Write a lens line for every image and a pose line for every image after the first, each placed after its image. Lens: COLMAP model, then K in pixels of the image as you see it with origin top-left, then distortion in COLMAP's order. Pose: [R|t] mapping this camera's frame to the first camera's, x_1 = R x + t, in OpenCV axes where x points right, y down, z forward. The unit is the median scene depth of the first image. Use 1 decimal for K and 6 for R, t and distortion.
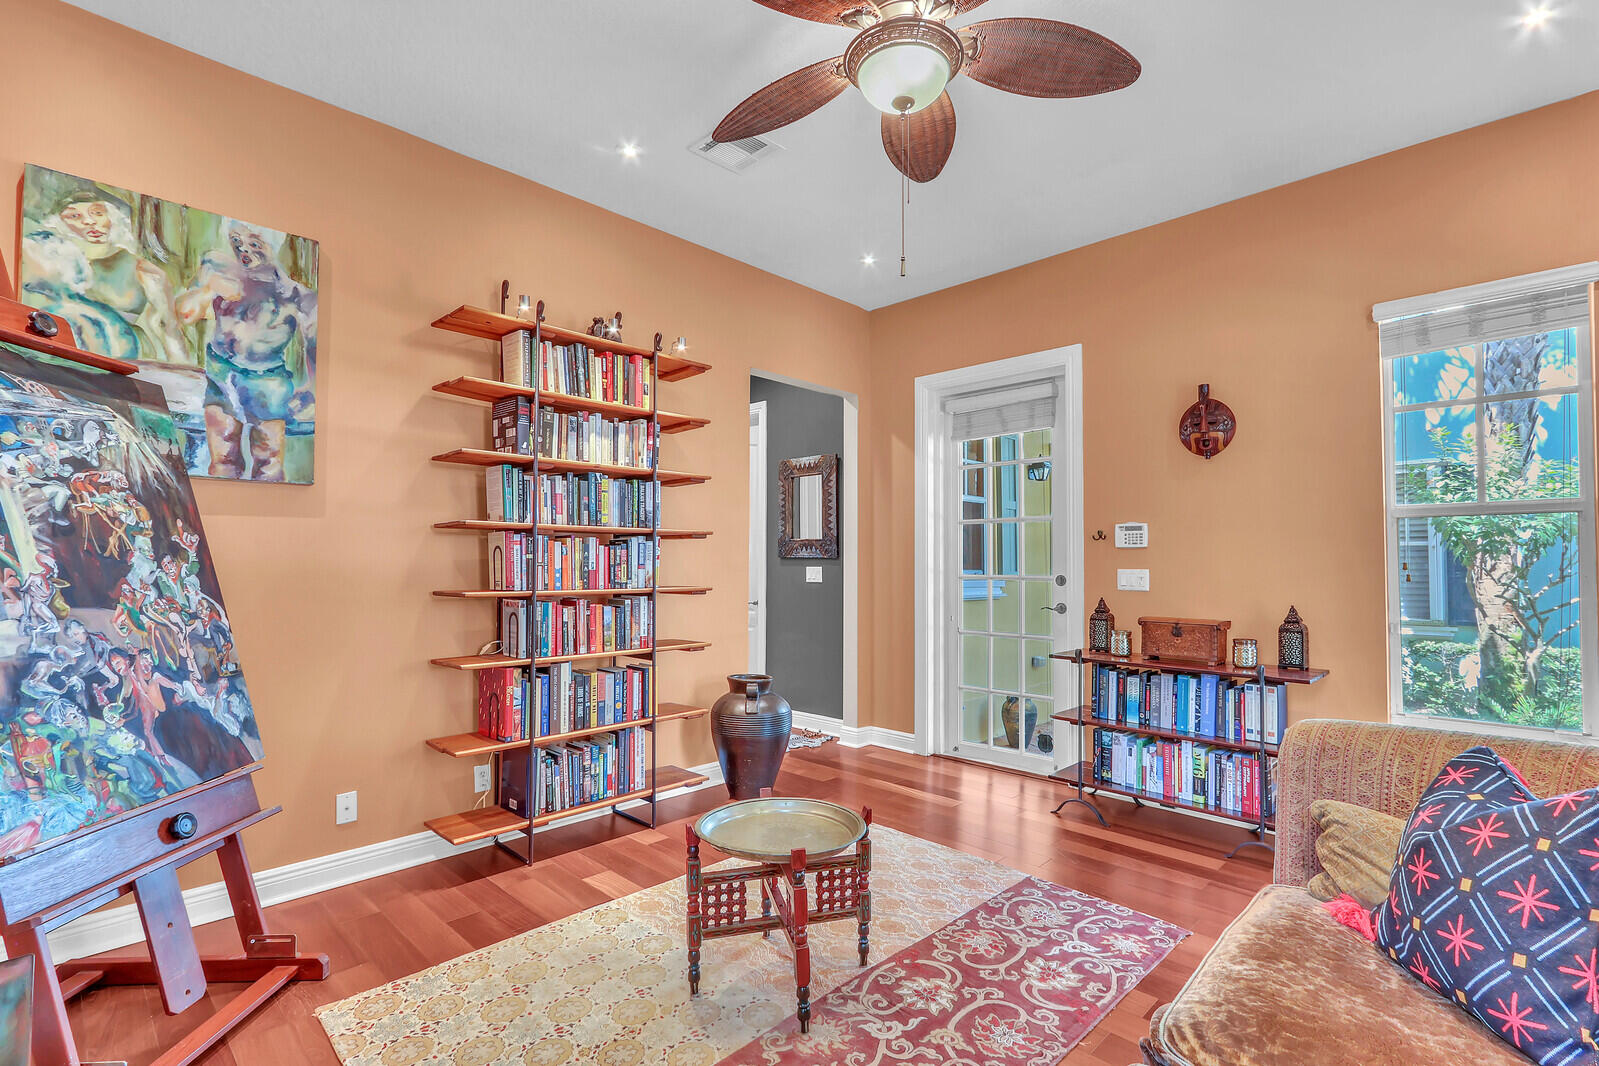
lens RADIAL K [[752.0, 0, 800.4], [0, 752.0, 544.6], [0, 0, 1]] dist [-0.001625, 0.004546]
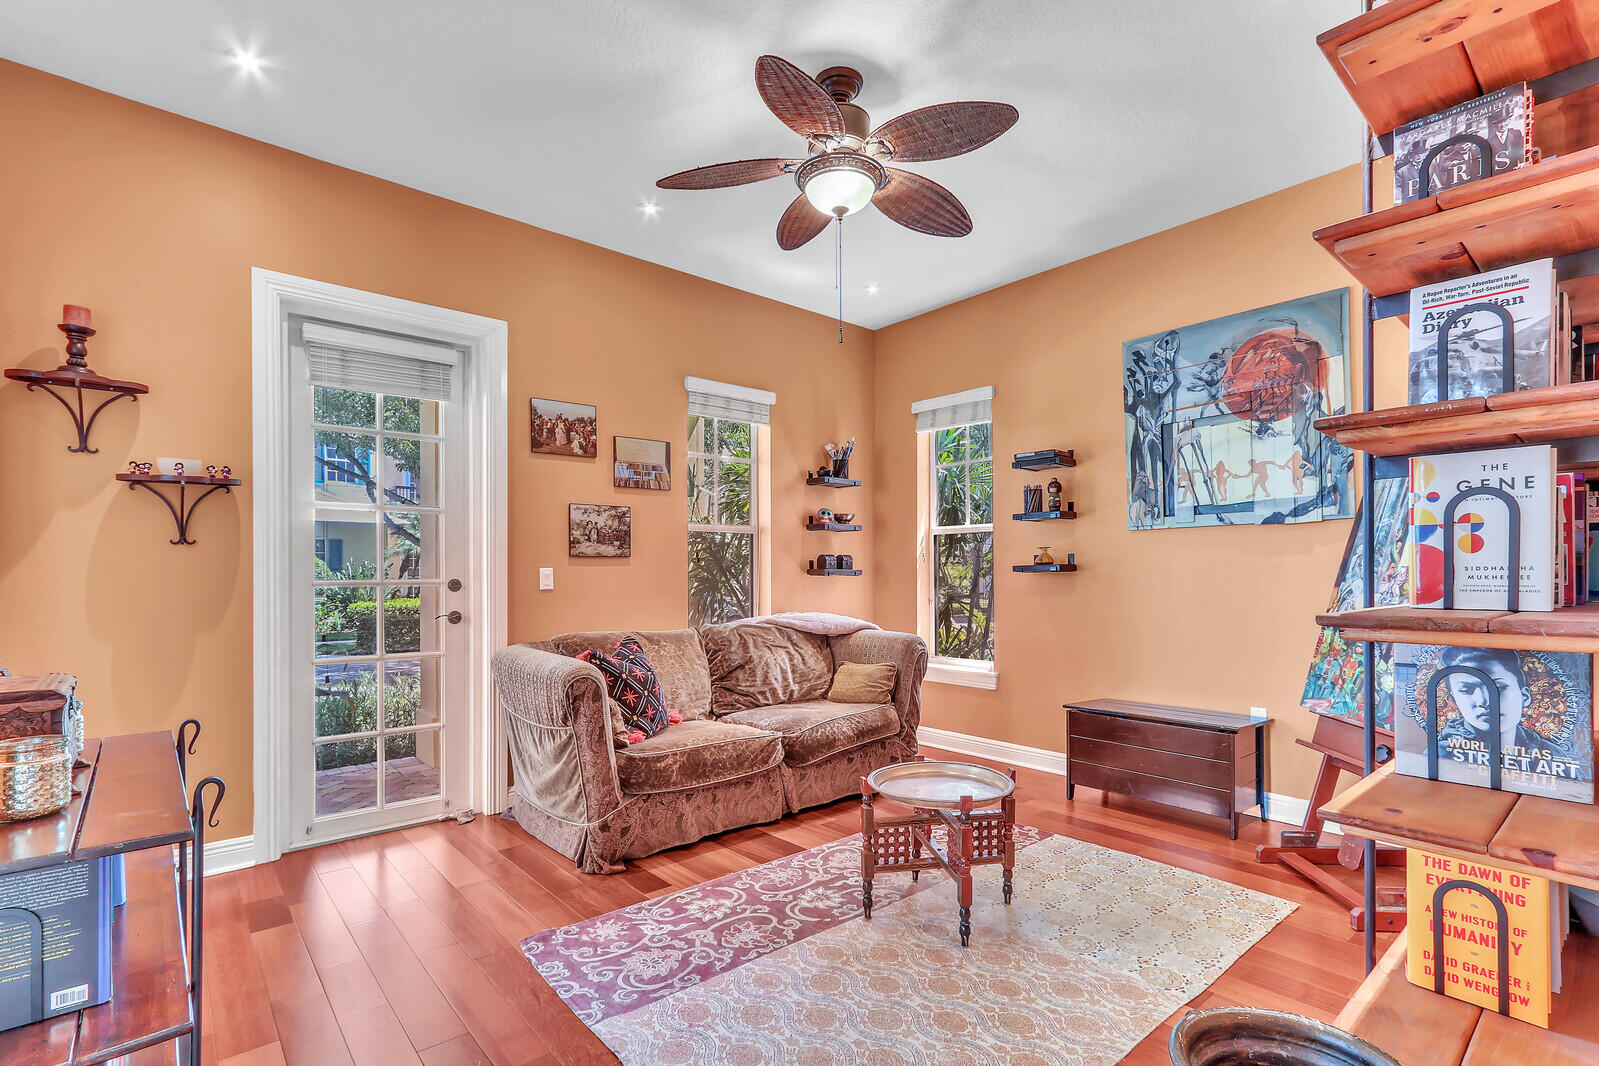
lens RADIAL K [[752.0, 0, 805.8], [0, 752.0, 574.5], [0, 0, 1]] dist [-0.001625, 0.004546]
pose [[-0.996615, 0.002313, 0.082181, 0.069515], [0.000109, 0.999641, -0.026811, 0.065680], [-0.082214, -0.026712, -0.996257, 1.807197]]
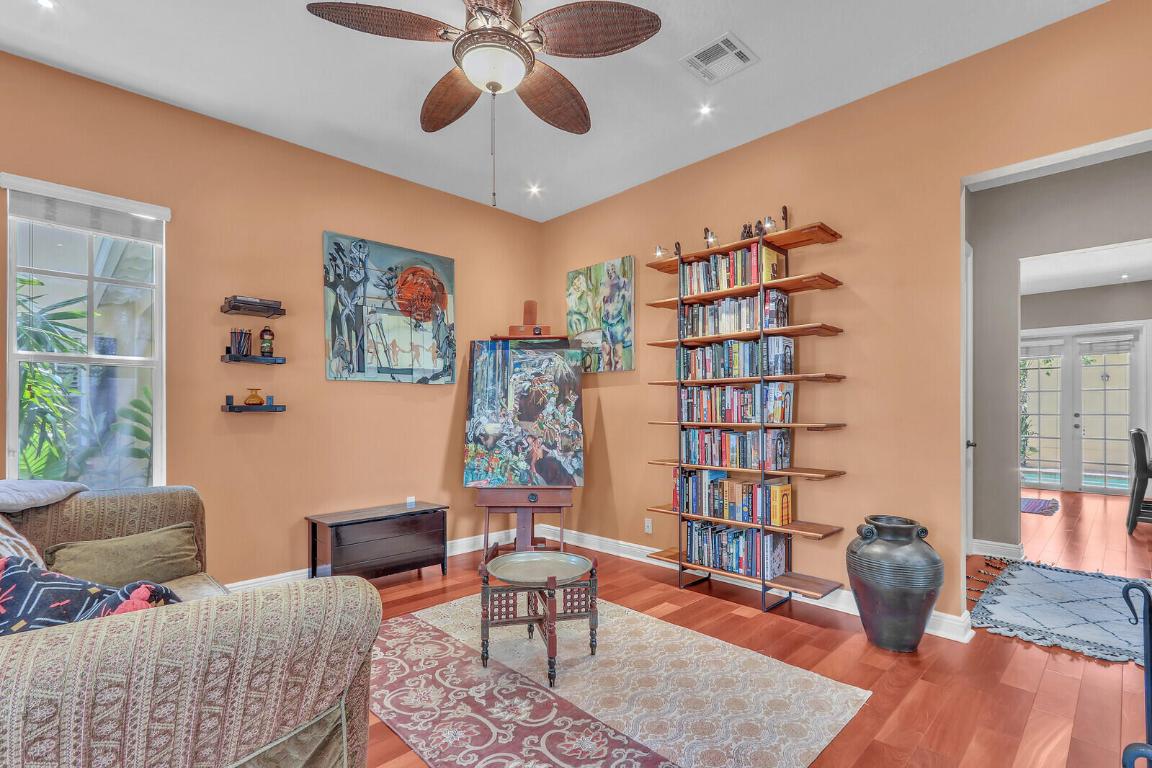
lens RADIAL K [[541.8, 0, 588.1], [0, 541.8, 409.7], [0, 0, 1]] dist [-0.001625, 0.004546]
pose [[-0.013525, -0.004161, -0.999900, 0.930042], [0.030103, 0.999536, -0.004567, 0.038953], [0.999455, -0.030162, -0.013393, 0.926669]]
